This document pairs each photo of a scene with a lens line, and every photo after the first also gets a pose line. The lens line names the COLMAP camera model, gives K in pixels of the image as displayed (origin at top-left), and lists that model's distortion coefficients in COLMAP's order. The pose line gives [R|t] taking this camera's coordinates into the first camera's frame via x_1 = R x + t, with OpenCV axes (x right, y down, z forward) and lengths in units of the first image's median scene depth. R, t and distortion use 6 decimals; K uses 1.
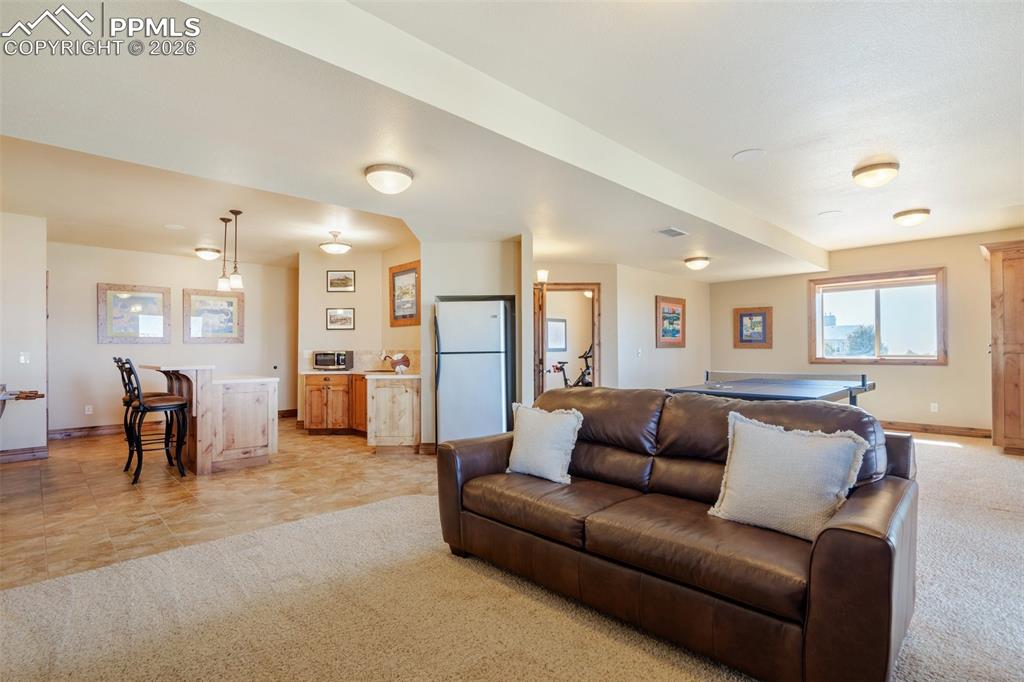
lens RADIAL K [[494.1, 0, 512.0], [0, 494.1, 341.0], [0, 0, 1]] dist [-0.000351, -0.000133]
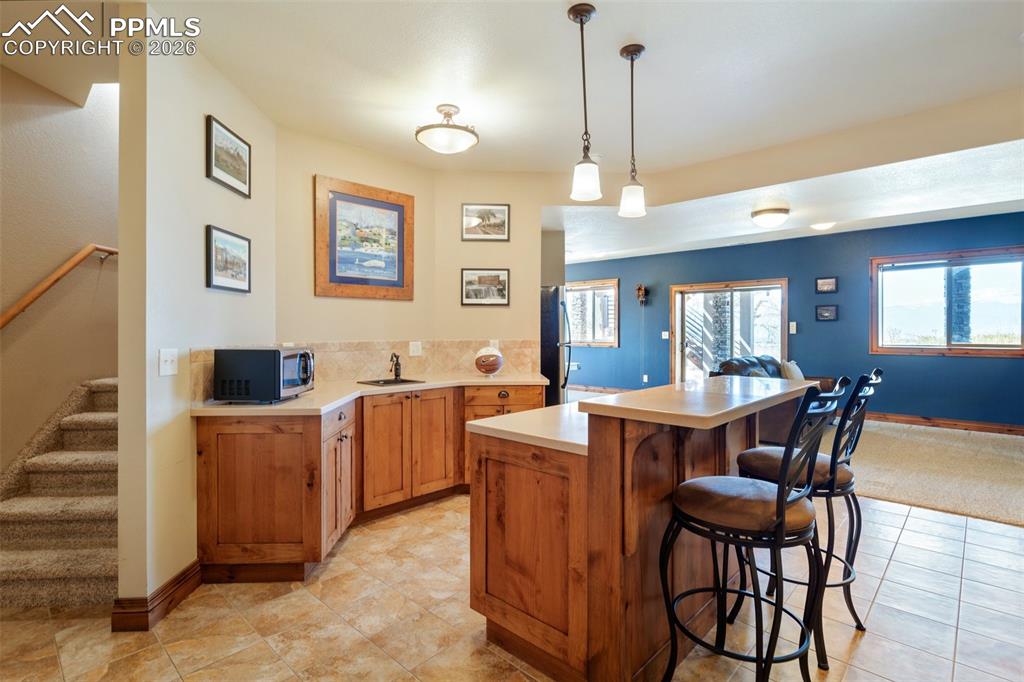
lens RADIAL K [[500.0, 0, 510.5], [0, 500.0, 337.4], [0, 0, 1]] dist [-0.003362, 0.000296]
pose [[-0.033910, -0.009430, 0.999380, -0.792465], [-0.020234, 0.999757, 0.008747, 0.004815], [-0.999220, -0.019925, -0.034092, 0.869007]]
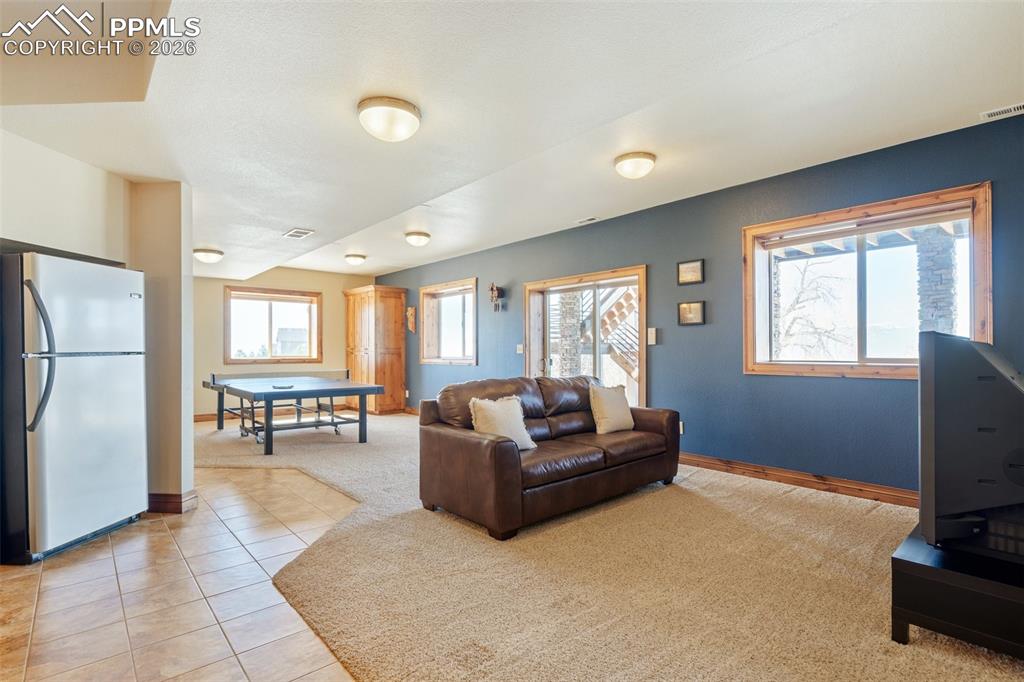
lens RADIAL K [[498.5, 0, 508.4], [0, 498.5, 349.6], [0, 0, 1]] dist [0.000578, 0.000464]
pose [[0.056332, 0.007610, 0.998383, -0.485694], [-0.018723, 0.999803, -0.006564, 0.010509], [-0.998236, -0.018323, 0.056464, 0.380791]]
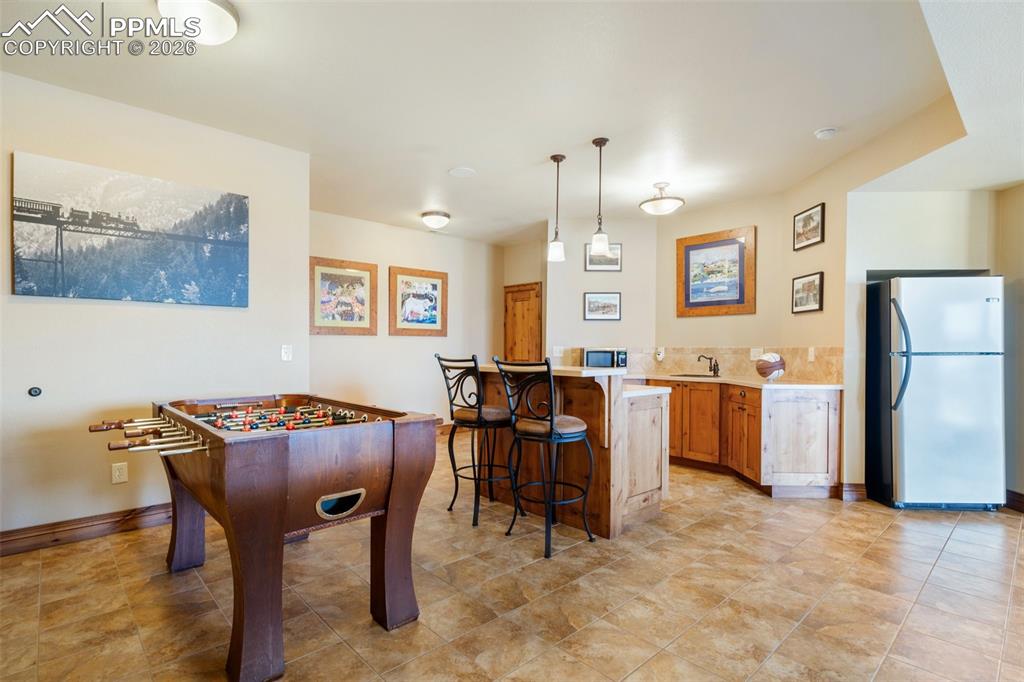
lens RADIAL K [[498.5, 0, 508.4], [0, 498.5, 349.6], [0, 0, 1]] dist [0.000578, 0.000464]
pose [[0.999587, 0.012528, -0.025850, -0.512529], [-0.011981, 0.999703, 0.021229, 0.008490], [0.026108, -0.020910, 0.999440, 0.237484]]
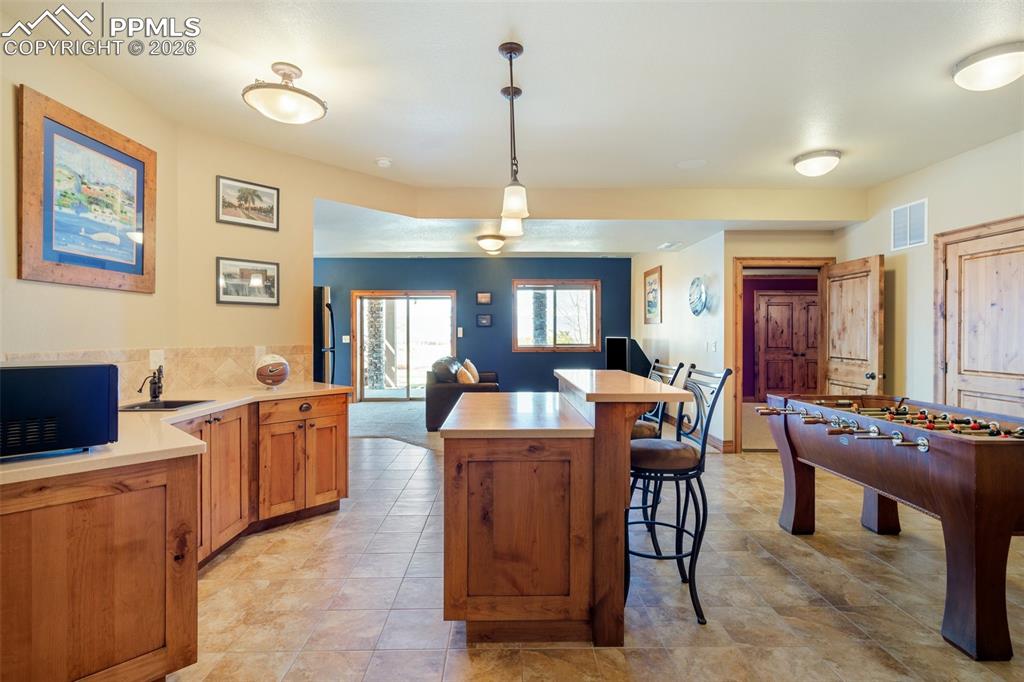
lens RADIAL K [[497.3, 0, 512.0], [0, 497.3, 341.0], [0, 0, 1]] dist [0.000330, 0.000048]
pose [[-0.724949, -0.004007, 0.688791, -0.718172], [-0.010118, 0.999937, -0.004832, 0.008690], [-0.688729, -0.010472, -0.724944, 1.070945]]
